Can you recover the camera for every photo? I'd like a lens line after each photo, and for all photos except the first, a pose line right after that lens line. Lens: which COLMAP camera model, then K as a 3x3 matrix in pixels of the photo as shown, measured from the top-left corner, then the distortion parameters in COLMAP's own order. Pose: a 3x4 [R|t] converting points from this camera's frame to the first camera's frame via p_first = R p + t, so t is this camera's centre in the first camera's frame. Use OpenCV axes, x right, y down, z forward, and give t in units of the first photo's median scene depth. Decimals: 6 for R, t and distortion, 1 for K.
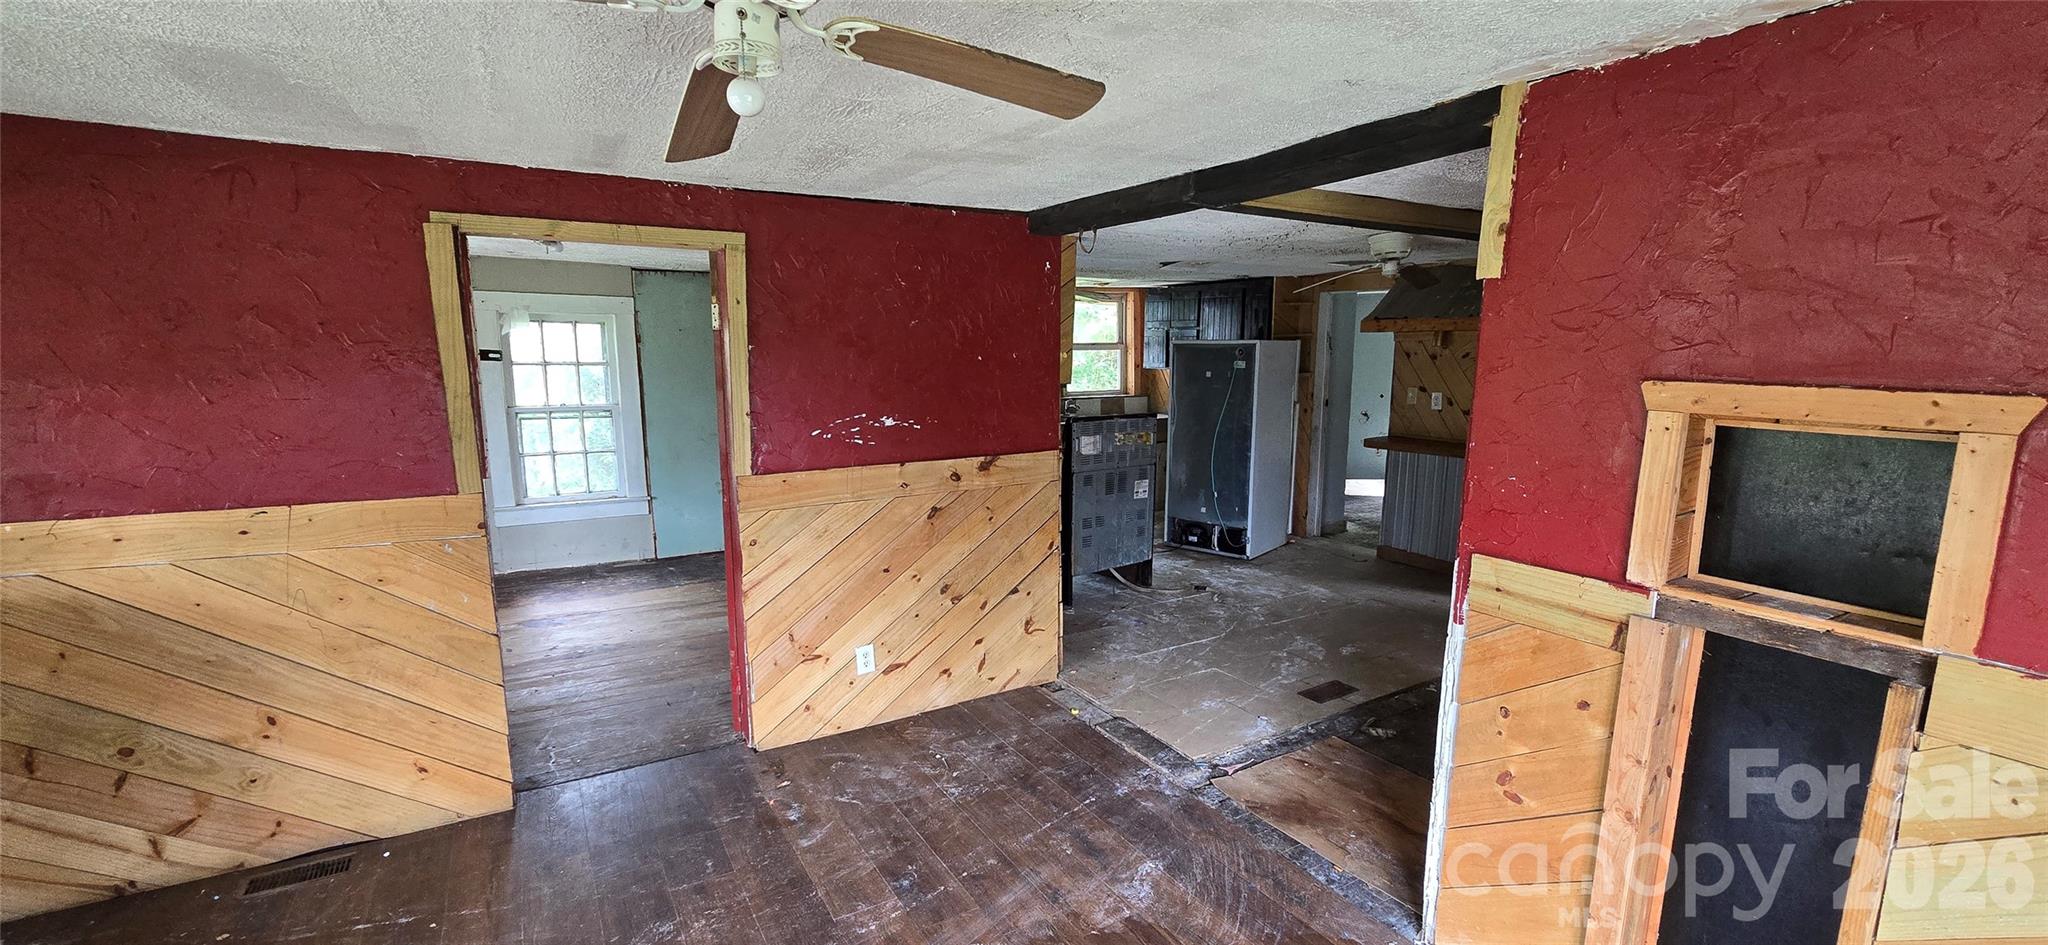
lens RADIAL K [[833.8, 0, 1018.4], [0, 833.8, 479.2], [0, 0, 1]] dist [-0.003334, -0.000244]
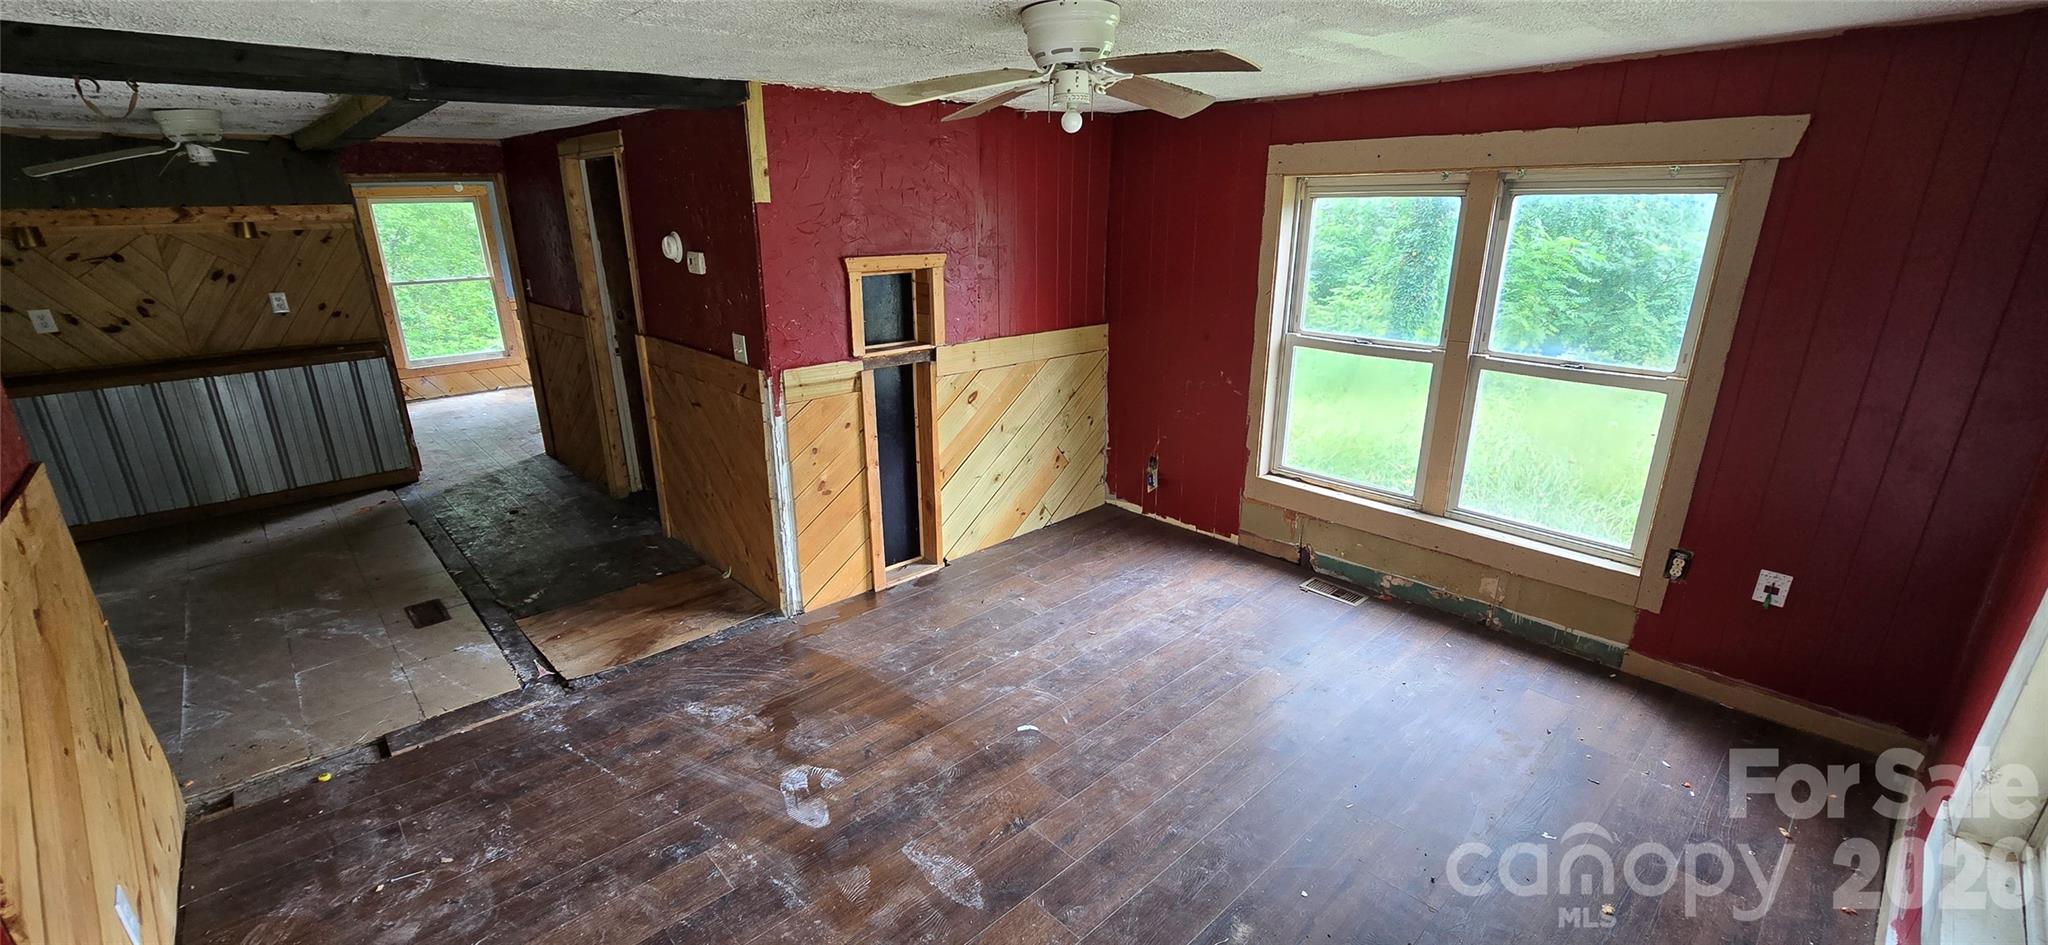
lens RADIAL K [[833.8, 0, 1018.4], [0, 833.8, 479.2], [0, 0, 1]] dist [-0.003334, -0.000244]
pose [[-0.202696, -0.303593, 0.930992, -0.967928], [0.166142, 0.926282, 0.338230, -0.161261], [-0.965045, 0.223235, -0.137314, 0.671725]]
